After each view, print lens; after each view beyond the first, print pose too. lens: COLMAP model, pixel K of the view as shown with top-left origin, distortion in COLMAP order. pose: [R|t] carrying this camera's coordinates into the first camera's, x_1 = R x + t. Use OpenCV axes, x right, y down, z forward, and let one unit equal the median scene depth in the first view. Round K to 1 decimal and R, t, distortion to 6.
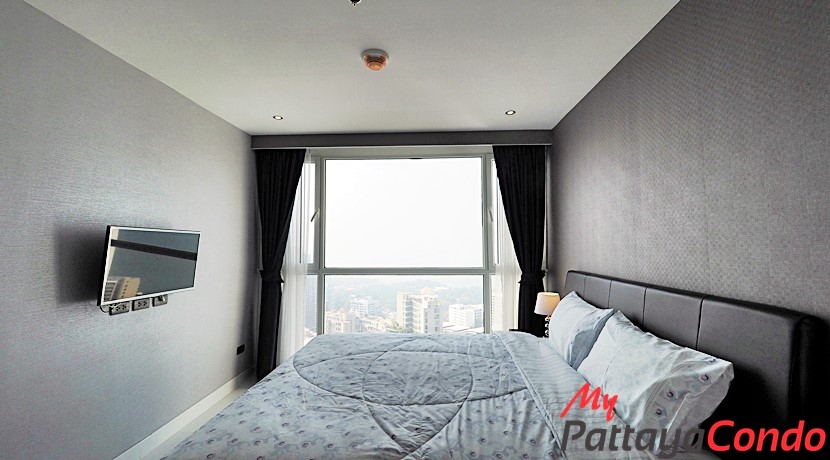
lens RADIAL K [[345.6, 0, 420.8], [0, 345.6, 220.0], [0, 0, 1]] dist [-0.014103, -0.000554]
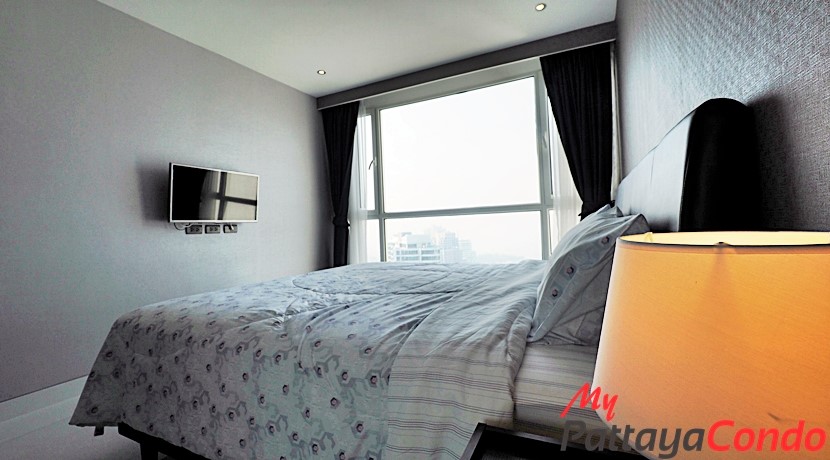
lens RADIAL K [[345.6, 0, 420.8], [0, 345.6, 220.0], [0, 0, 1]] dist [-0.014103, -0.000554]
pose [[0.917851, -0.040898, -0.394813, 0.259503], [0.066638, 0.996437, 0.051699, 0.122110], [0.391292, -0.073762, 0.917306, 0.074354]]
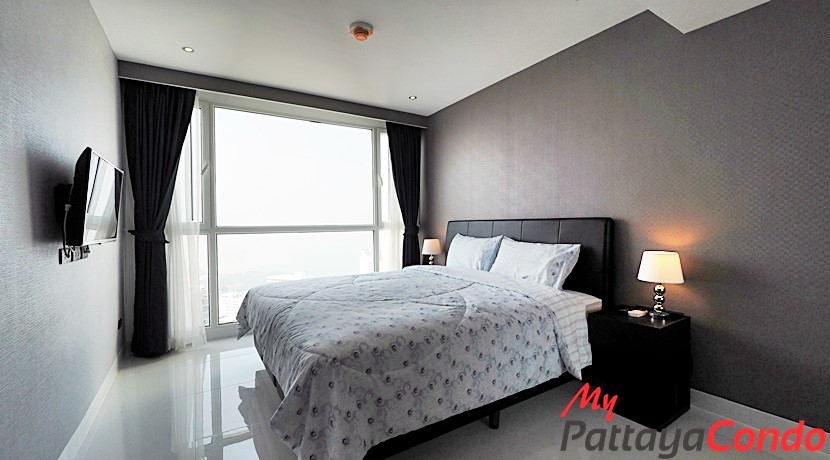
lens RADIAL K [[345.6, 0, 420.8], [0, 345.6, 220.0], [0, 0, 1]] dist [-0.014103, -0.000554]
pose [[0.818808, -0.000966, 0.574066, -0.384203], [-0.031501, 0.998416, 0.046610, 0.065693], [-0.573202, -0.056248, 0.817481, -0.061941]]
